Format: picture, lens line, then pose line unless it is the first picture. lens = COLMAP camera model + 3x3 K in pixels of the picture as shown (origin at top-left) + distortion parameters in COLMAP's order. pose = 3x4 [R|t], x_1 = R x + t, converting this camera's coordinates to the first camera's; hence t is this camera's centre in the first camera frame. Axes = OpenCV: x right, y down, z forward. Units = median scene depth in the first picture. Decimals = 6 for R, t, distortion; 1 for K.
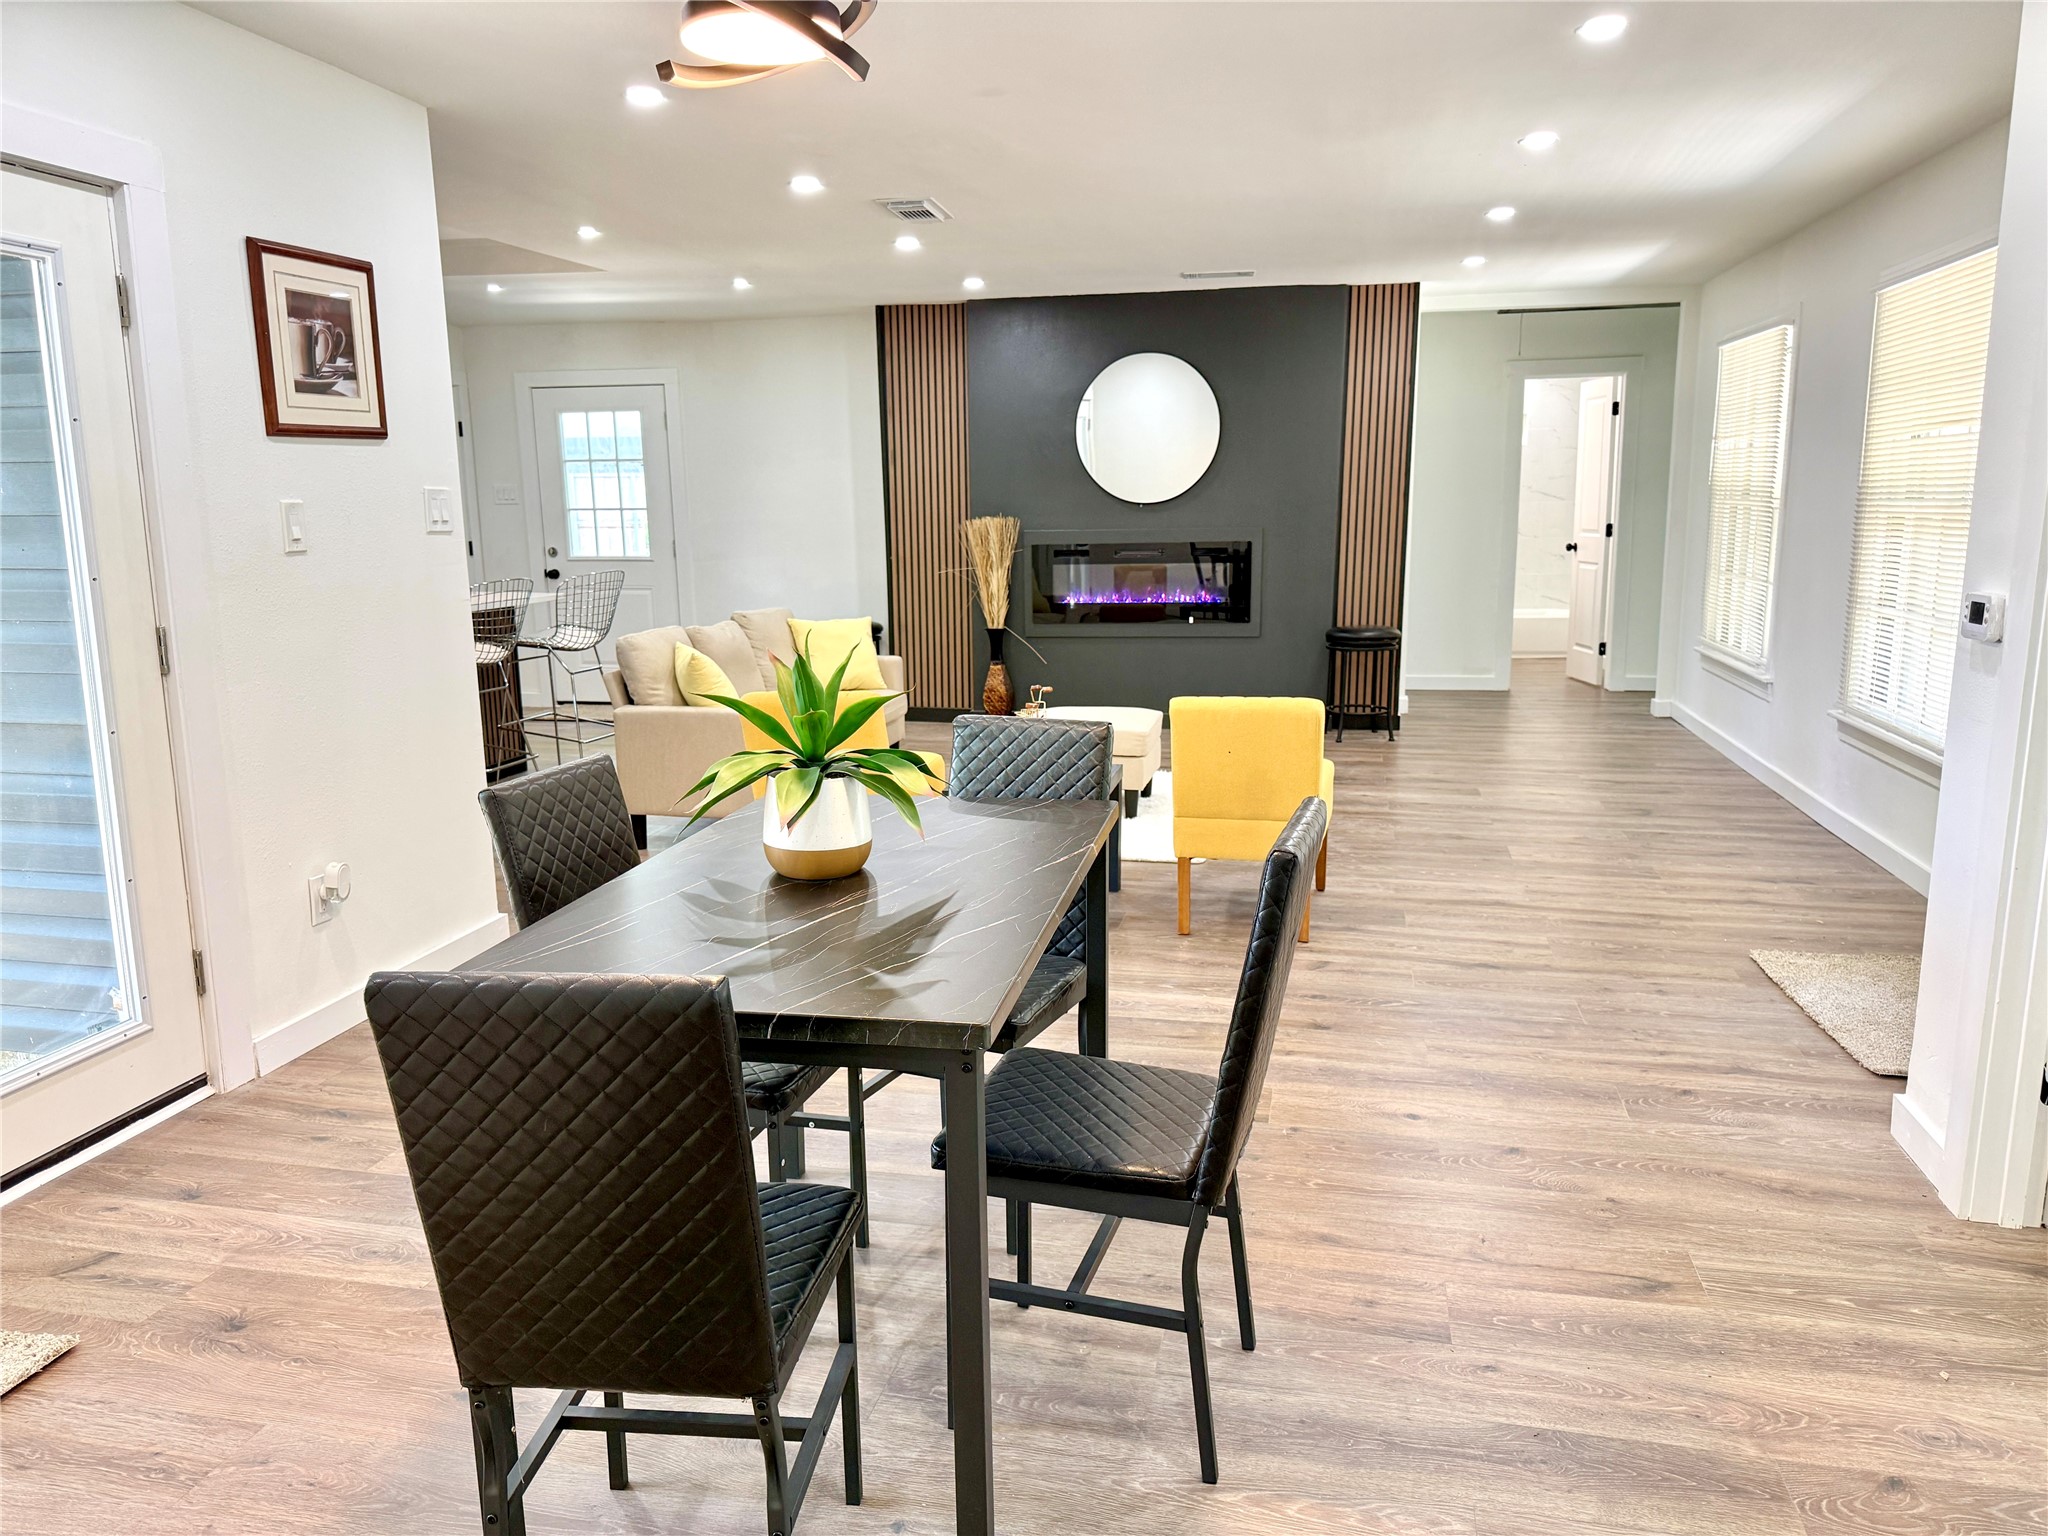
lens RADIAL K [[1466.3, 0, 1024.0], [0, 1466.3, 768.0], [0, 0, 1]] dist [0.012982, -0.025154]
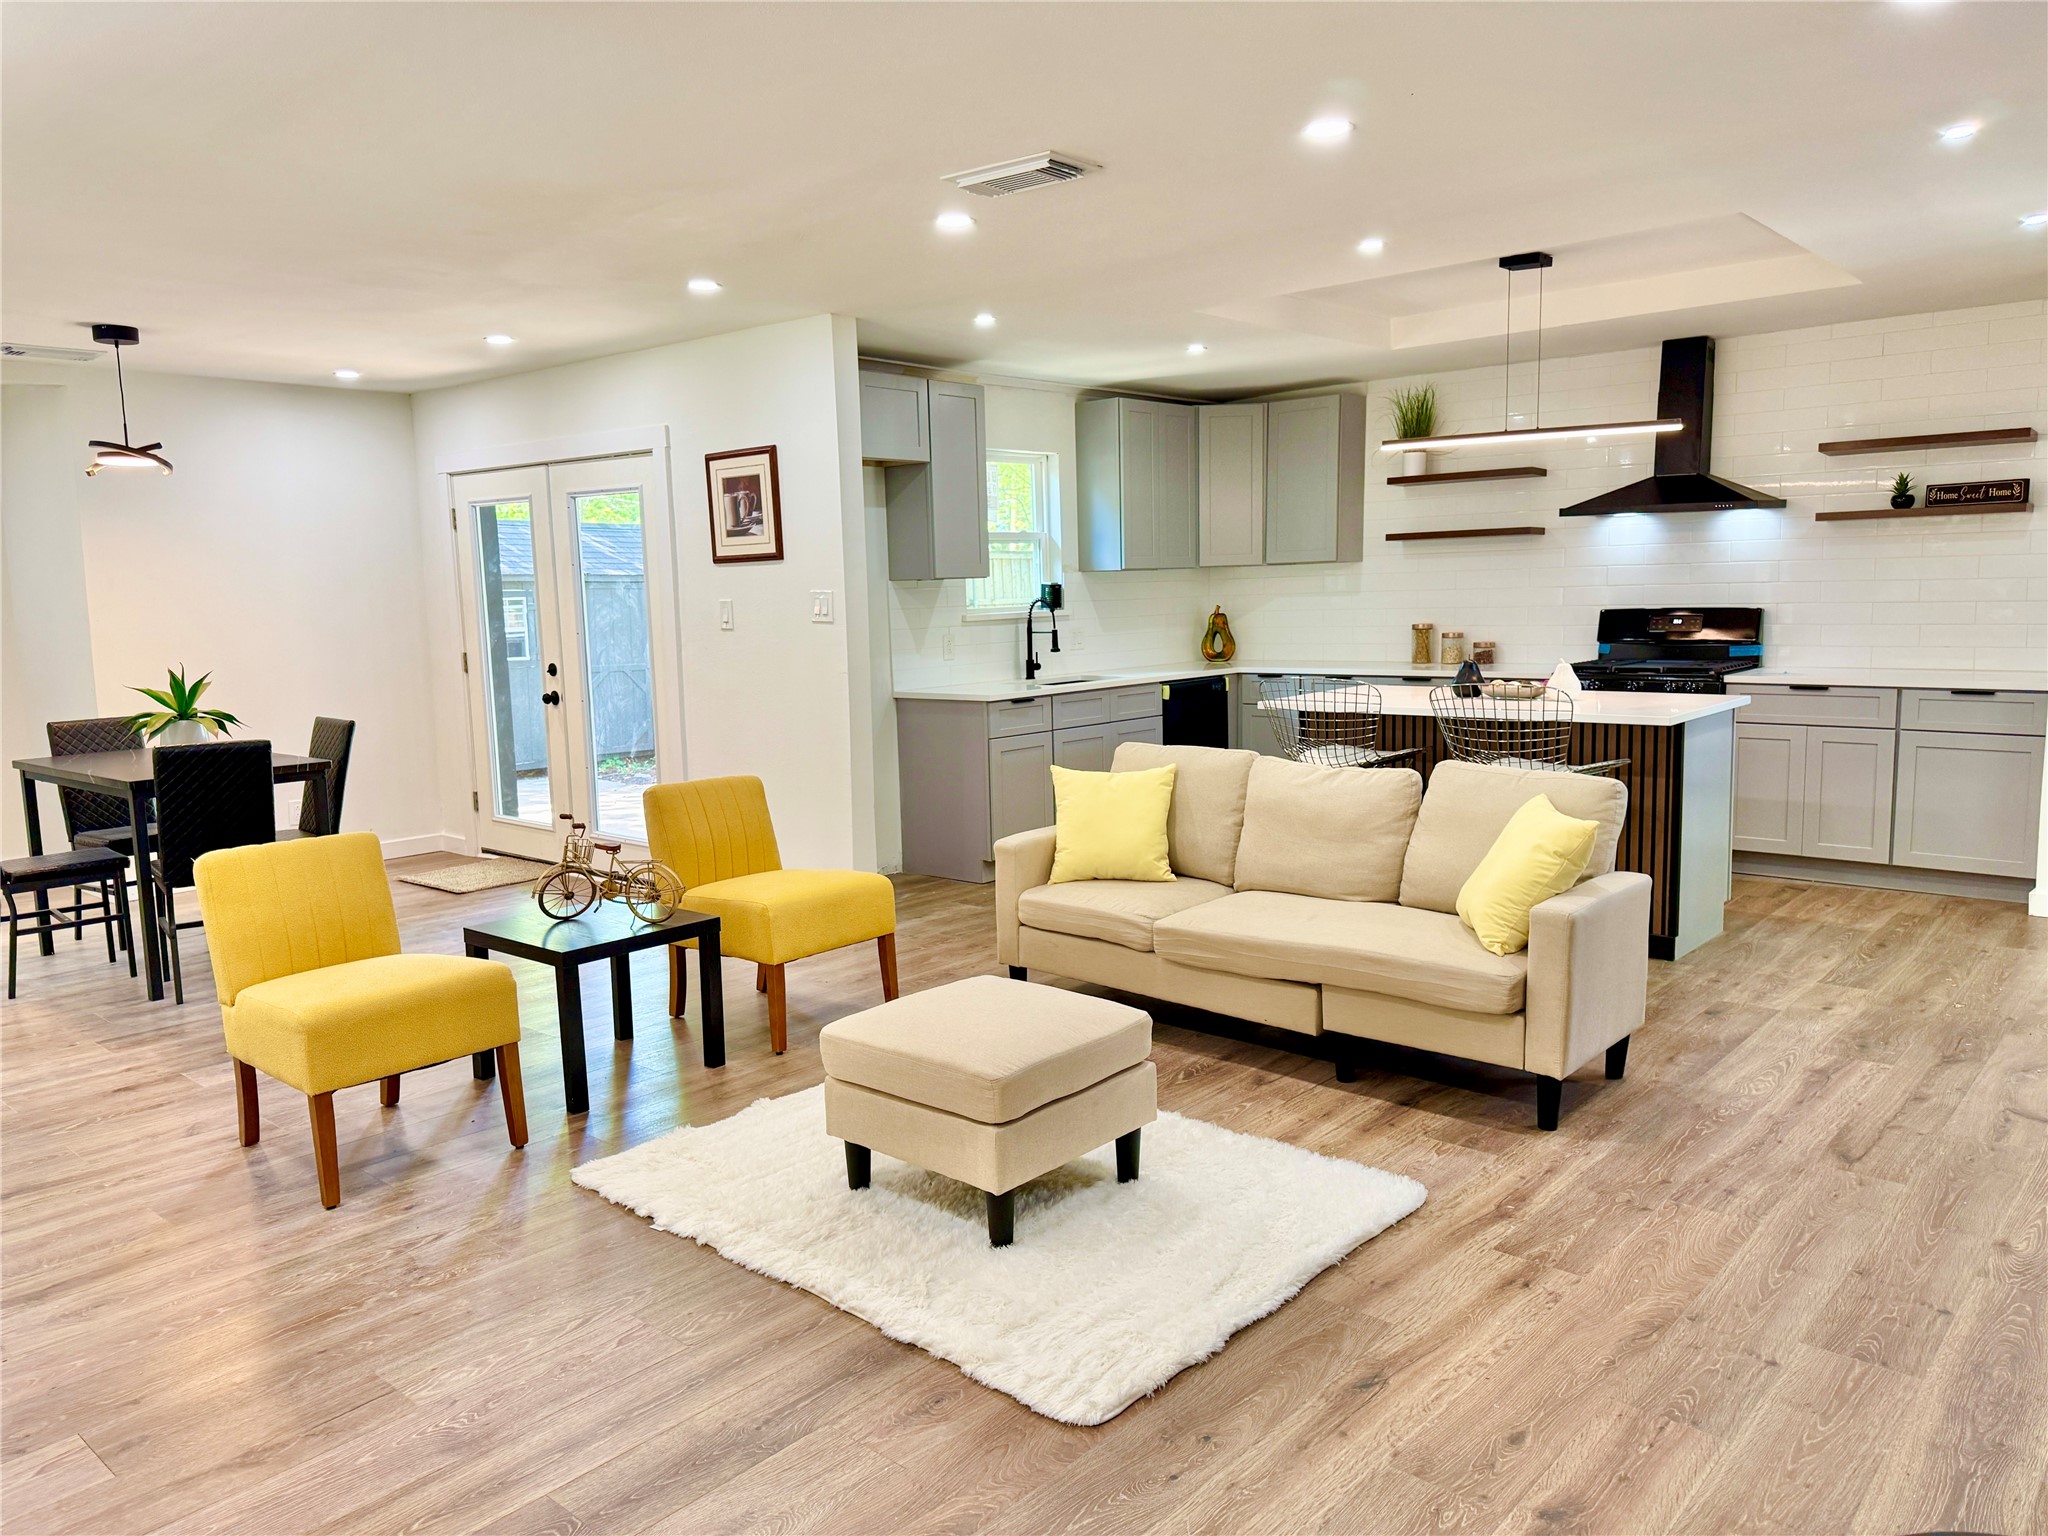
lens RADIAL K [[1440.9, 0, 1023.6], [0, 1440.9, 774.3], [0, 0, 1]] dist [0.062021, -0.074724]
pose [[-0.486019, 0.136769, -0.863180, 0.653894], [-0.131819, 0.964907, 0.227108, -0.328691], [0.863950, 0.224162, -0.450935, 1.669952]]
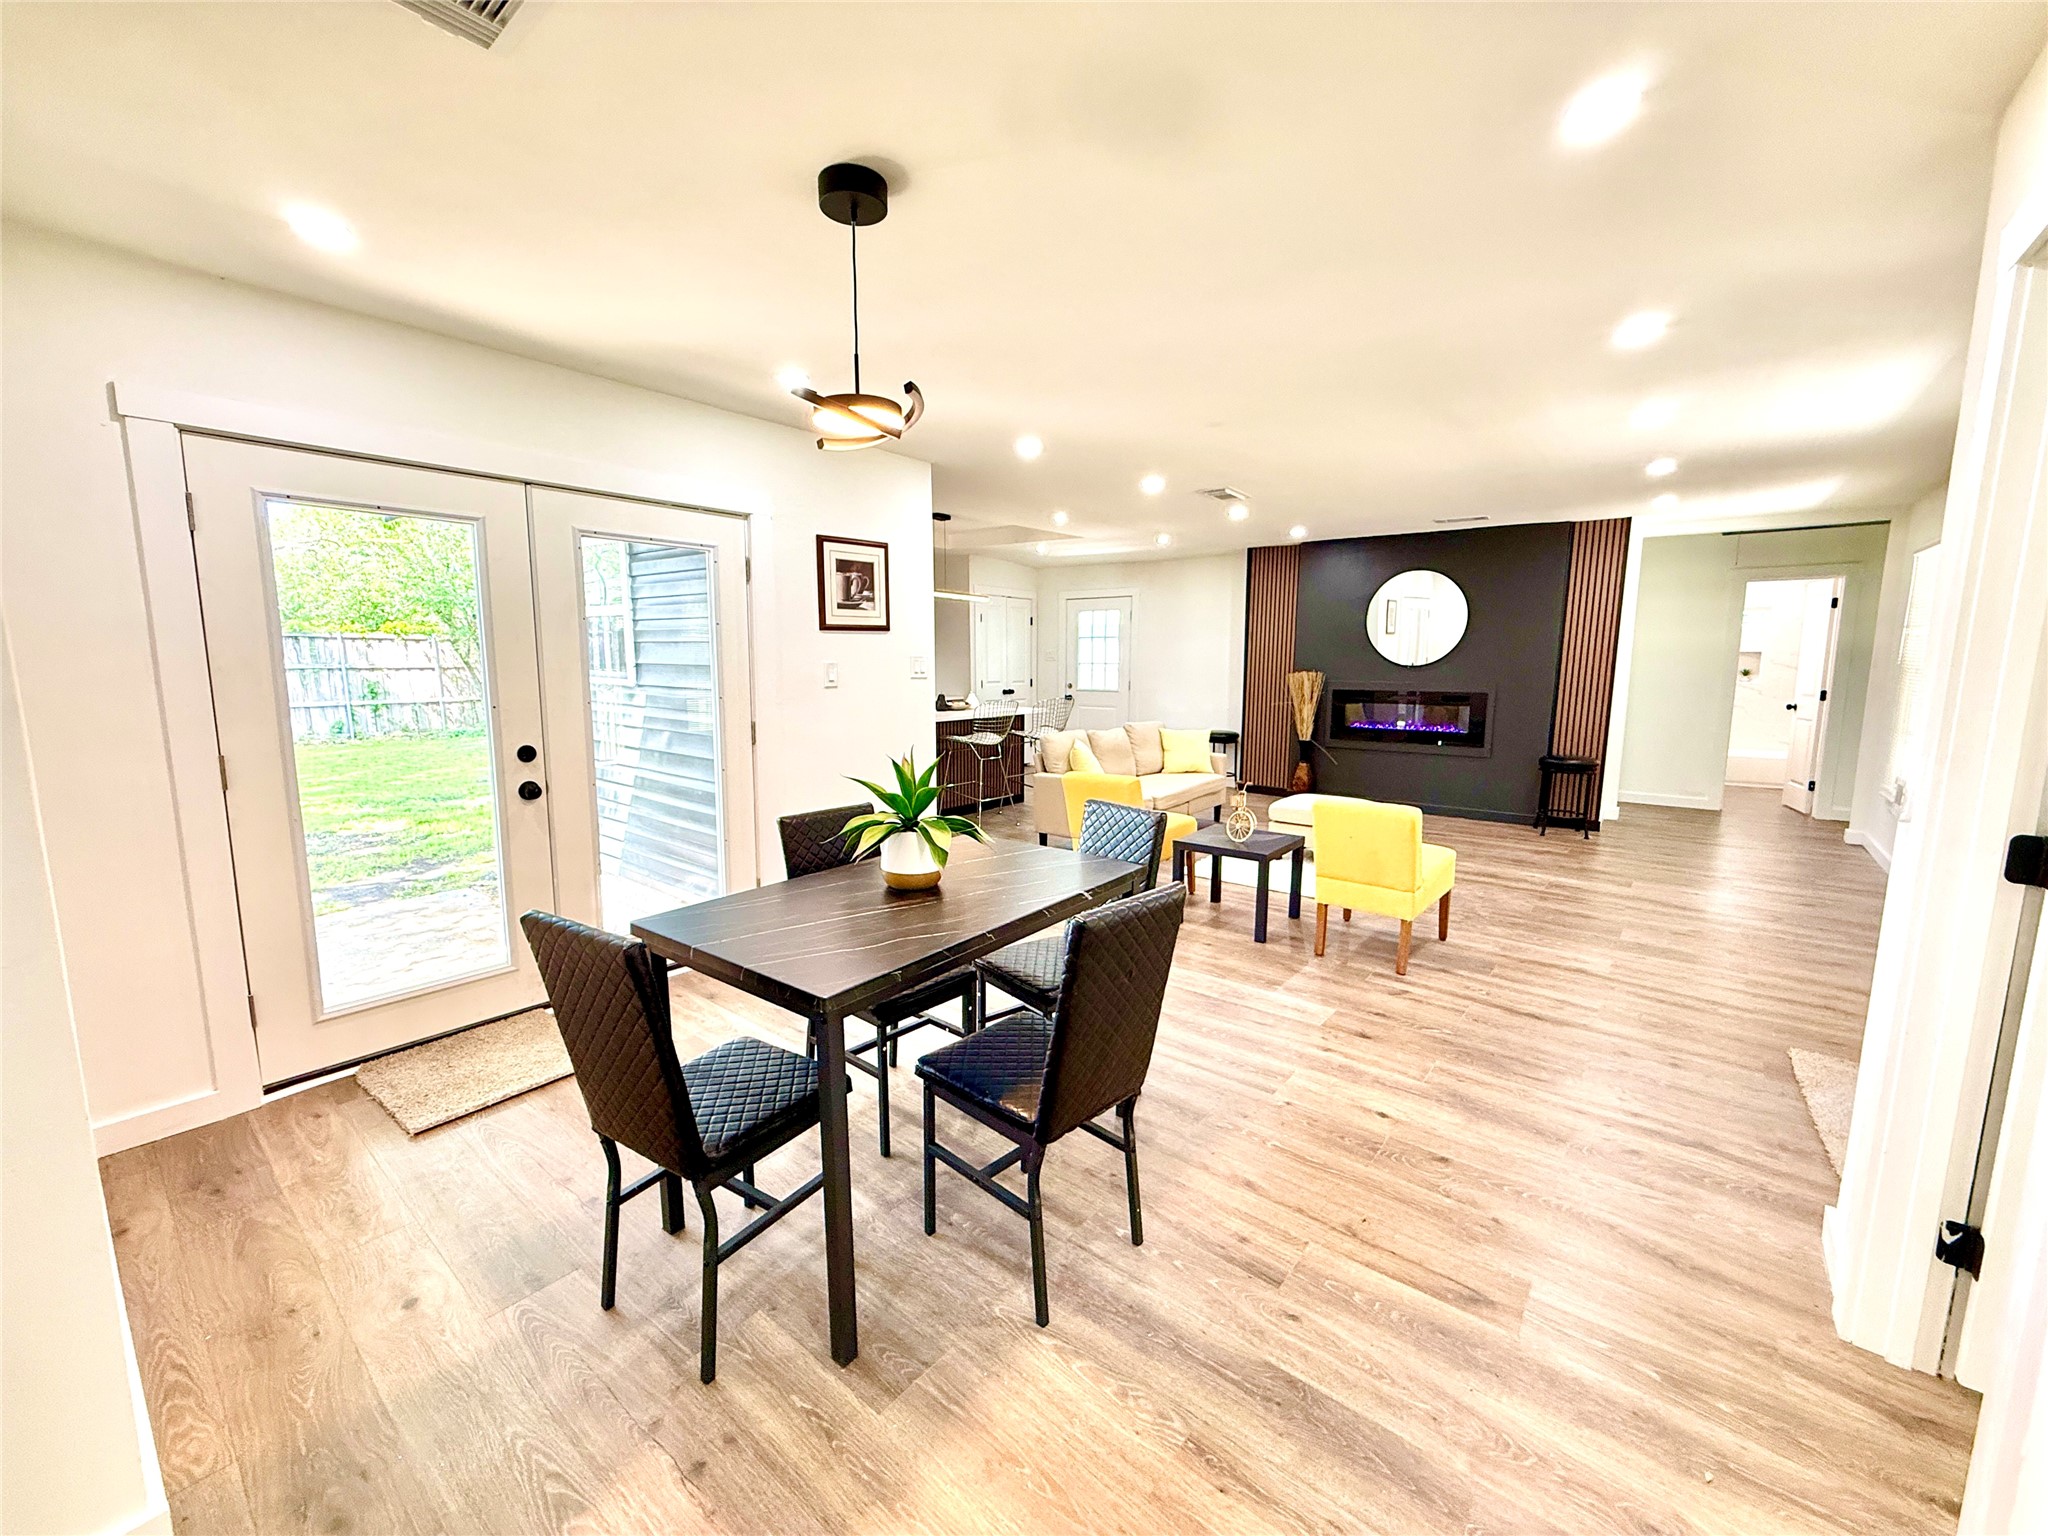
lens RADIAL K [[824.7, 0, 1019.8], [0, 824.7, 765.5], [0, 0, 1]] dist [-0.001379, -0.000425]
pose [[0.892861, 0.075110, -0.444024, 0.195476], [-0.096373, 0.995019, -0.025477, -0.028576], [0.439899, 0.065539, 0.895652, 0.084763]]
